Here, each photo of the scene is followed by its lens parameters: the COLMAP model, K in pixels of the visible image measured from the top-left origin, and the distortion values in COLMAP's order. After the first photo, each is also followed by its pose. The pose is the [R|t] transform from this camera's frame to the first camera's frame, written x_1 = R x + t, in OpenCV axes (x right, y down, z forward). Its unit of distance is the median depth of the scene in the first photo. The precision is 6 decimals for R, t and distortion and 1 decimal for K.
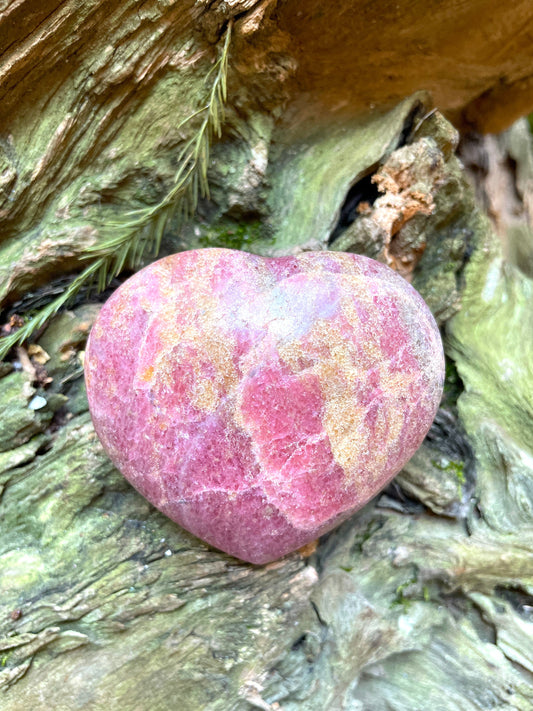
lens RADIAL K [[571.2, 0, 267.1], [0, 571.2, 360.5], [0, 0, 1]] dist [0.017190, -0.089105]
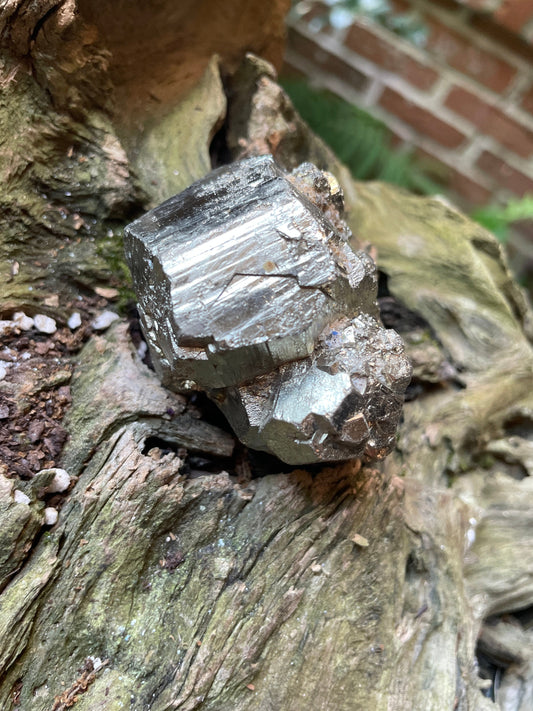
lens RADIAL K [[571.2, 0, 272.8], [0, 571.2, 353.8], [0, 0, 1]] dist [0.017190, -0.089105]
pose [[0.800841, -0.465063, 0.377320, -0.322687], [0.520682, 0.851976, -0.055022, 0.129517], [-0.295879, 0.240528, 0.924447, 0.108653]]
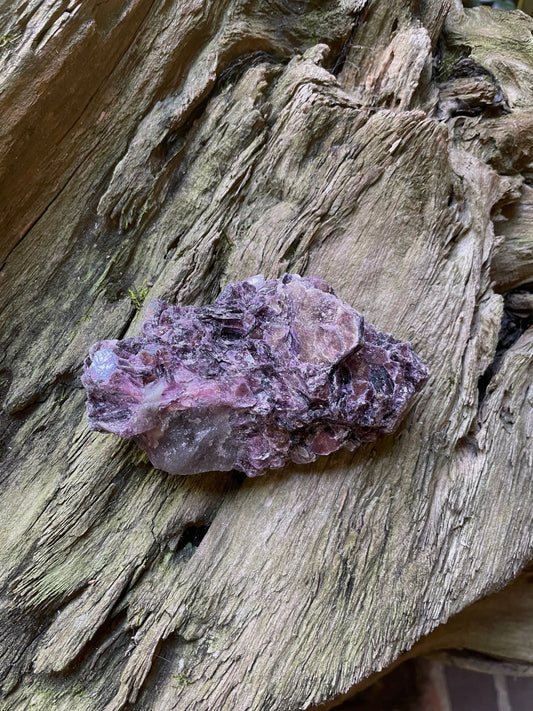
lens RADIAL K [[571.2, 0, 268.3], [0, 571.2, 362.4], [0, 0, 1]] dist [0.017190, -0.089105]
pose [[0.926095, -0.368207, 0.082291, -0.768564], [0.376879, 0.912994, -0.156215, 1.022735], [-0.017611, 0.175683, 0.984289, -0.552594]]
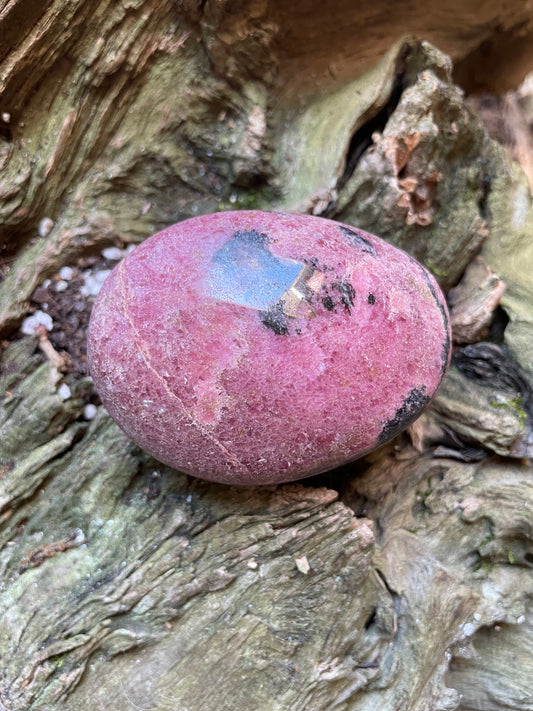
lens RADIAL K [[571.2, 0, 272.4], [0, 571.2, 345.3], [0, 0, 1]] dist [0.017190, -0.089105]
pose [[0.983148, -0.144601, -0.111854, 0.068923], [0.128751, 0.982044, -0.137889, 0.179163], [0.129784, 0.121164, 0.984112, 0.046172]]
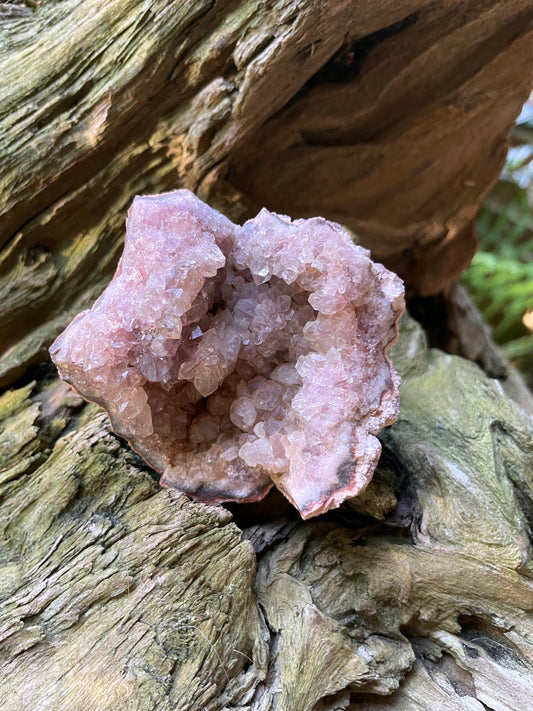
lens RADIAL K [[571.2, 0, 269.7], [0, 571.2, 339.6], [0, 0, 1]] dist [0.017190, -0.089105]
pose [[0.994783, -0.057372, -0.084350, 0.212287], [0.004493, 0.850698, -0.525635, 0.561741], [0.101913, 0.522514, 0.846518, -0.117351]]
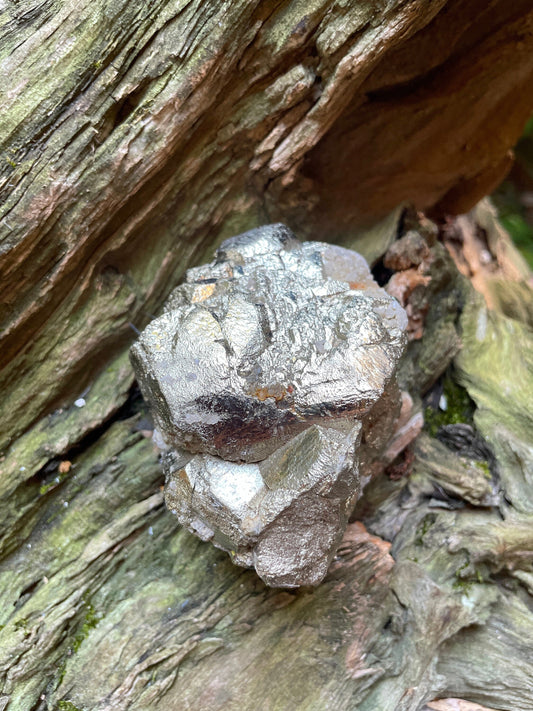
lens RADIAL K [[571.2, 0, 274.7], [0, 571.2, 341.3], [0, 0, 1]] dist [0.017190, -0.089105]
pose [[0.990332, -0.138280, 0.010990, -0.117177], [0.138109, 0.975505, -0.171219, 0.067378], [0.012955, 0.171082, 0.985172, -0.350175]]
